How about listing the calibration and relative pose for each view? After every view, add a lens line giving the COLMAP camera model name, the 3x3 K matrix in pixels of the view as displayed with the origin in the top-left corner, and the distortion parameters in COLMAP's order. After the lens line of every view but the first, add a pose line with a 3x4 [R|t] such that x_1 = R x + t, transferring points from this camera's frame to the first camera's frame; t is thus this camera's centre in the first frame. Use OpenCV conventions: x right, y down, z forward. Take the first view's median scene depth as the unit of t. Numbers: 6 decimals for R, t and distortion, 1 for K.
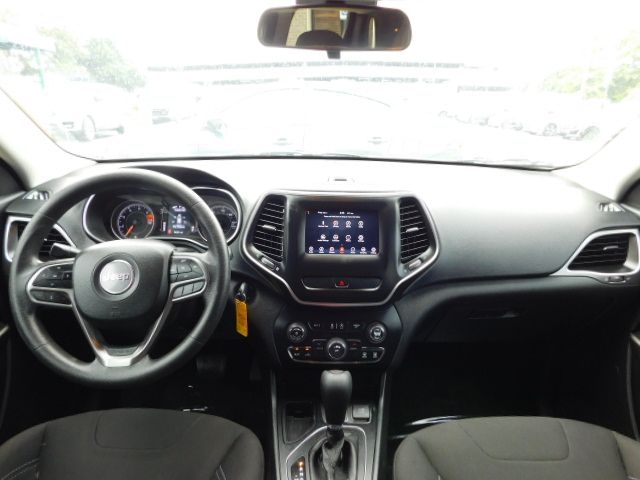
lens RADIAL K [[419.5, 0, 321.1], [0, 419.5, 241.7], [0, 0, 1]] dist [-0.069637, 0.051363]
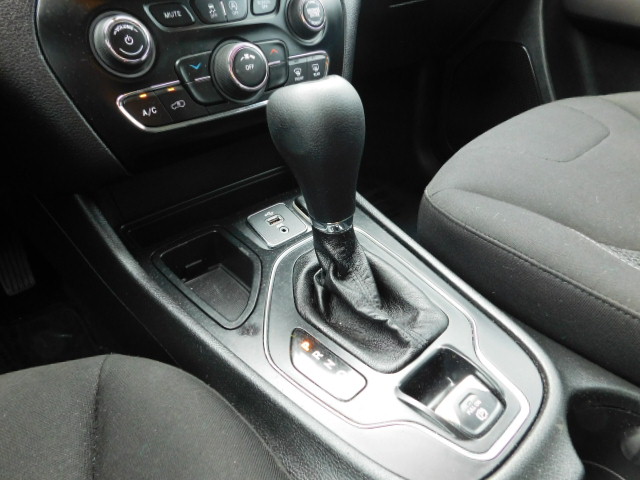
lens RADIAL K [[419.5, 0, 321.1], [0, 419.5, 241.7], [0, 0, 1]] dist [-0.069637, 0.051363]
pose [[0.751287, -0.408047, 0.518716, -0.177748], [0.236782, 0.900287, 0.365263, 0.278681], [-0.616038, -0.151595, 0.772992, 0.627037]]
